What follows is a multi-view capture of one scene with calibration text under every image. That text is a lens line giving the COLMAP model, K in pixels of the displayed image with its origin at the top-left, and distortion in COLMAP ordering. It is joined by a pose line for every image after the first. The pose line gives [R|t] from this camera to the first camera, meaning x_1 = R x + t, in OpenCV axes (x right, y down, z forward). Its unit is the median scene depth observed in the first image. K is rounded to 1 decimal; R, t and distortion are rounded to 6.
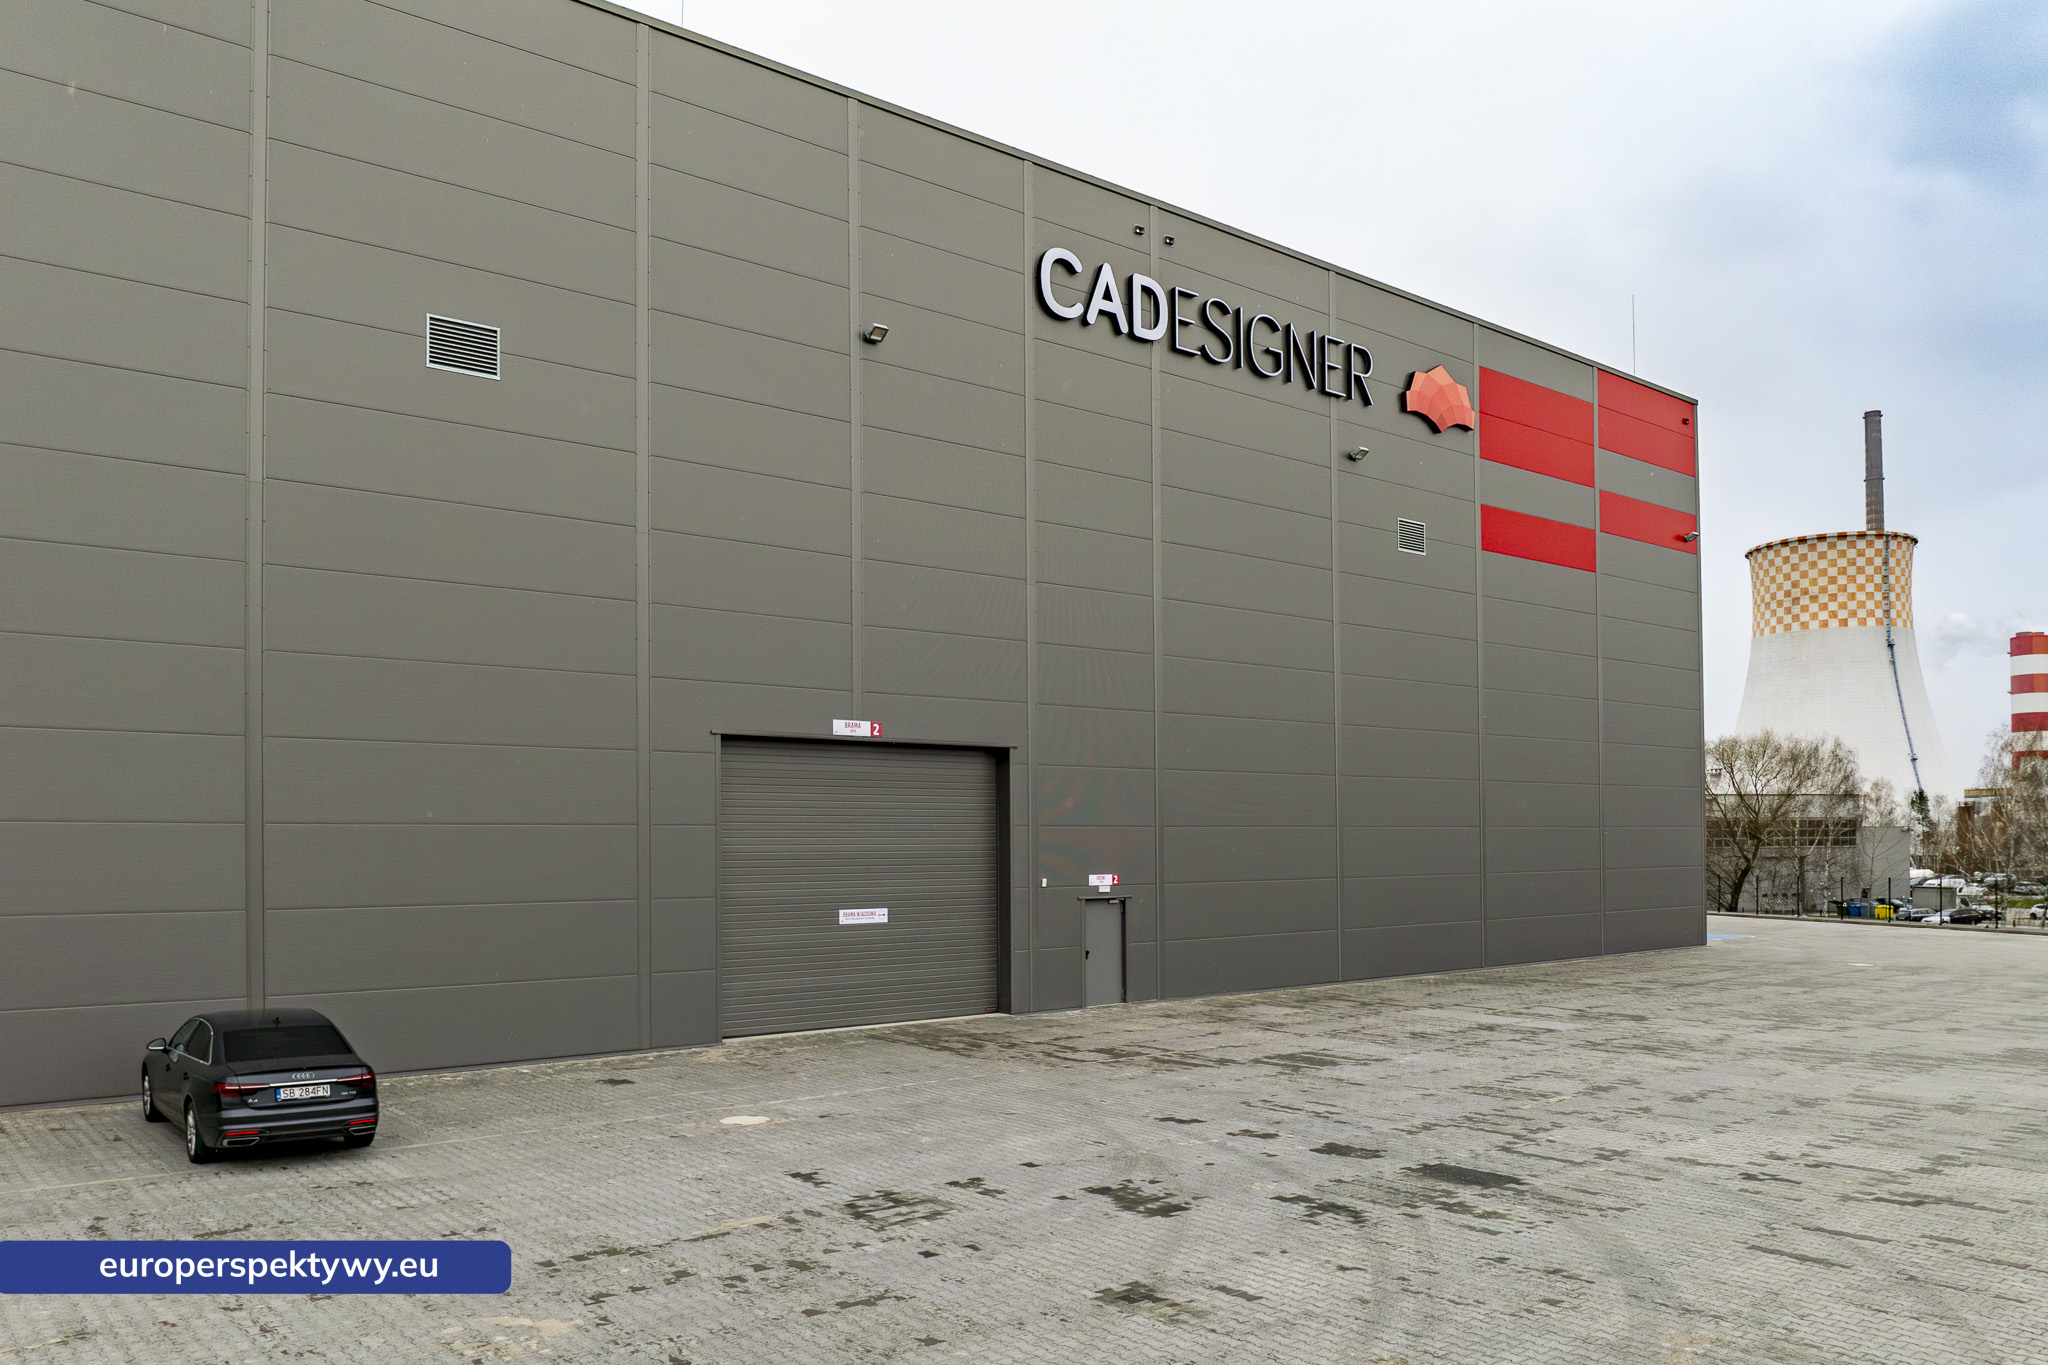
lens RADIAL K [[1535.1, 0, 999.9], [0, 1535.1, 834.9], [0, 0, 1]] dist [-0.045350, -0.005699]
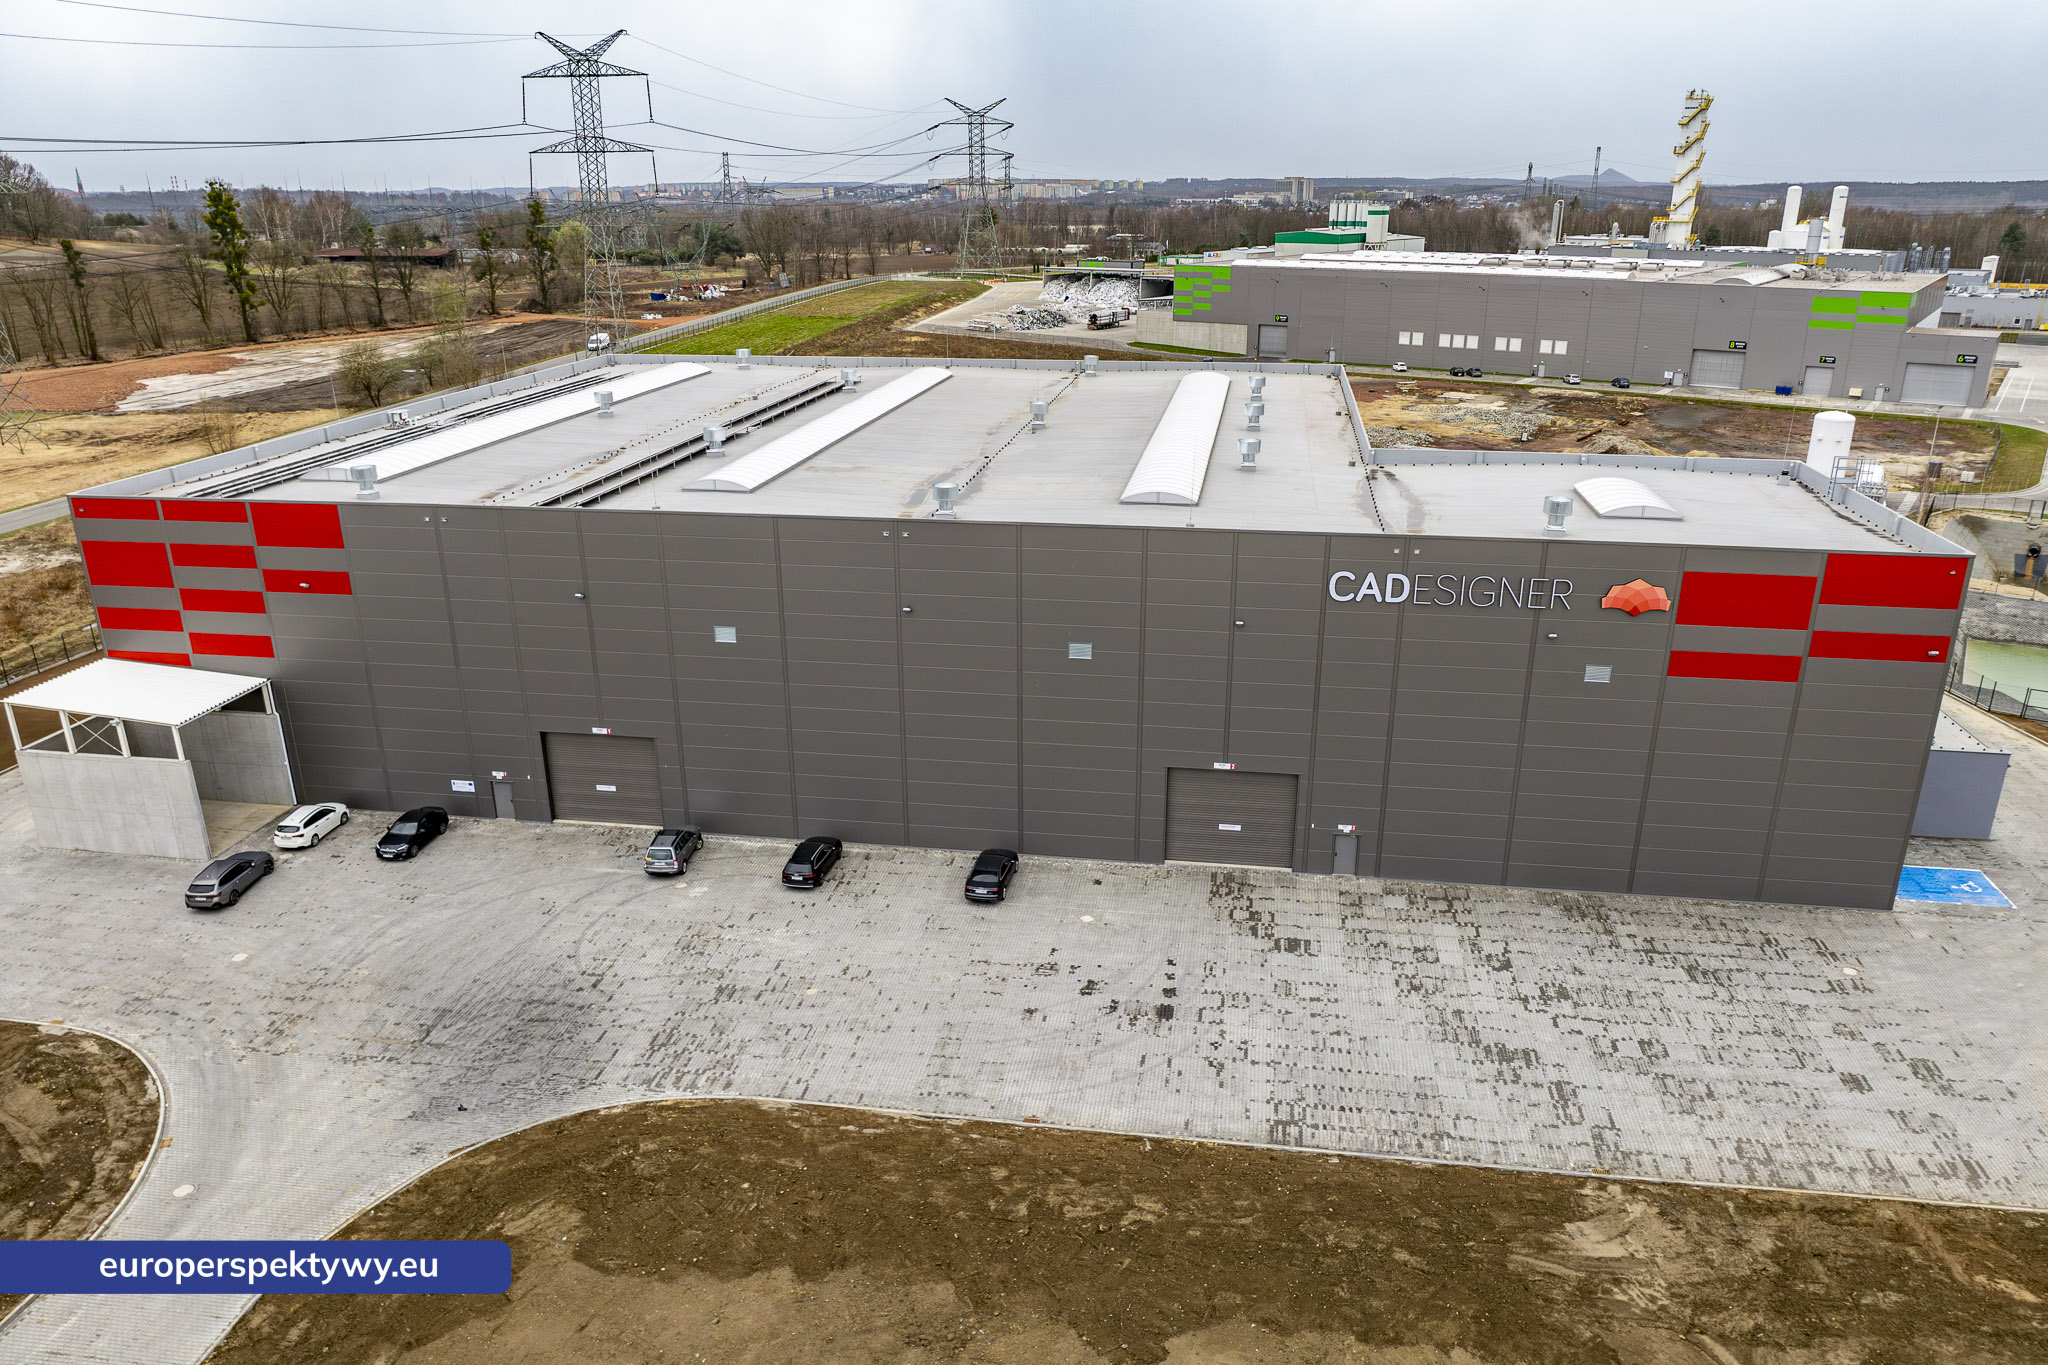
lens RADIAL K [[1447.5, 0, 1026.0], [0, 1447.5, 751.6], [0, 0, 1]] dist [-0.036948, -0.006238]
pose [[0.664410, 0.276481, -0.694347, 1.223289], [0.005217, 0.927317, 0.374240, -0.893382], [0.747350, -0.252271, 0.614677, -0.696043]]
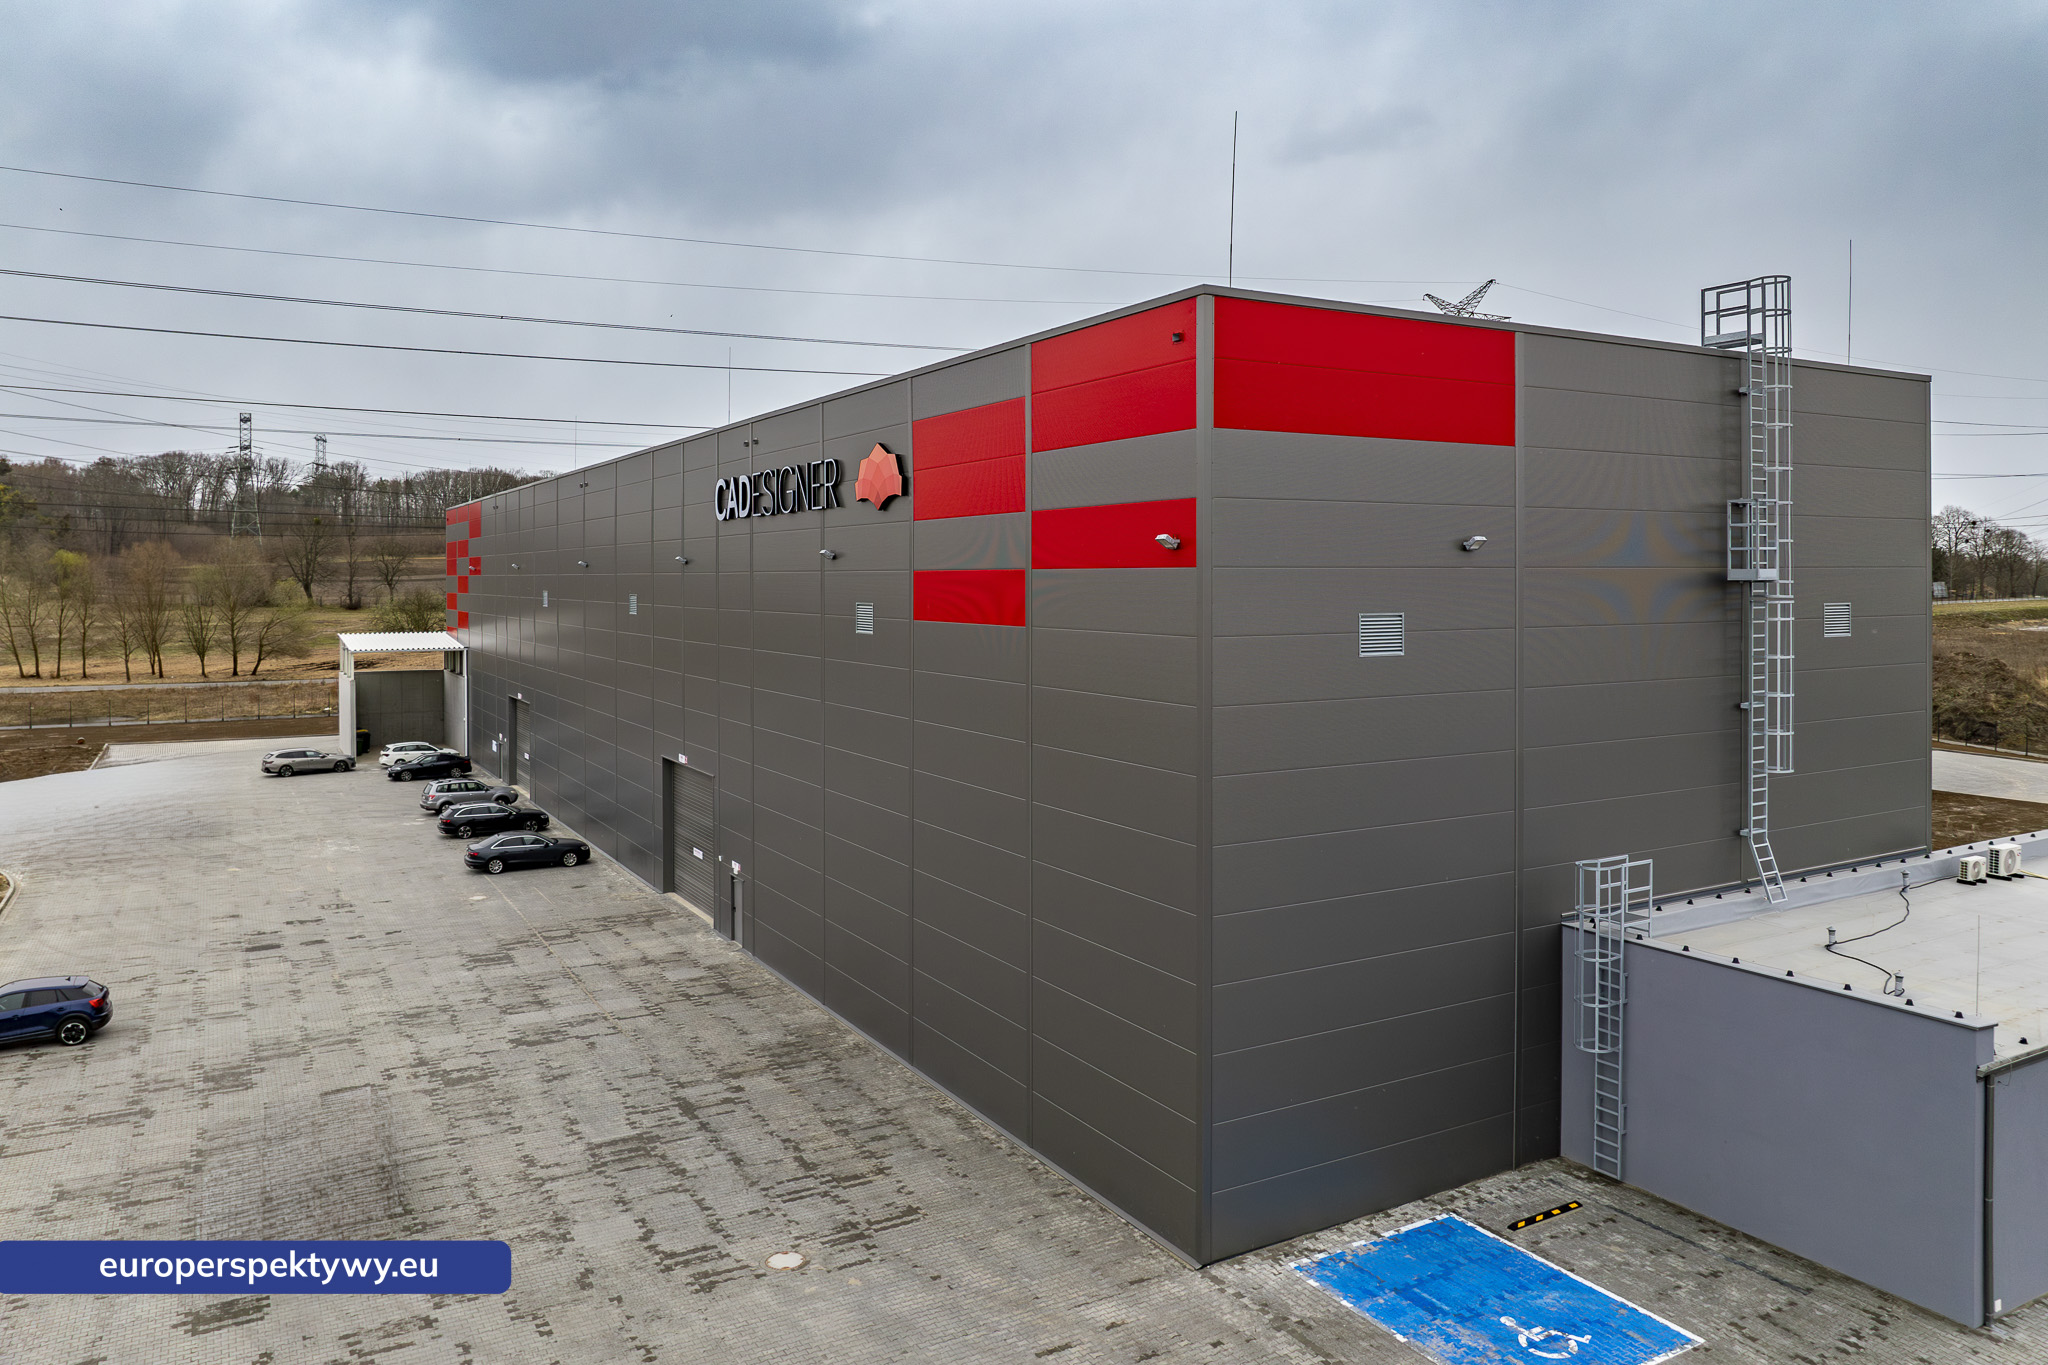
lens RADIAL K [[1451.0, 0, 1027.7], [0, 1451.0, 585.3], [0, 0, 1]] dist [-0.063114, 0.034060]
pose [[-0.162873, 0.013934, -0.986549, 1.457563], [0.011151, 0.999862, 0.012281, -0.271571], [0.986584, -0.009001, -0.163006, 1.506157]]
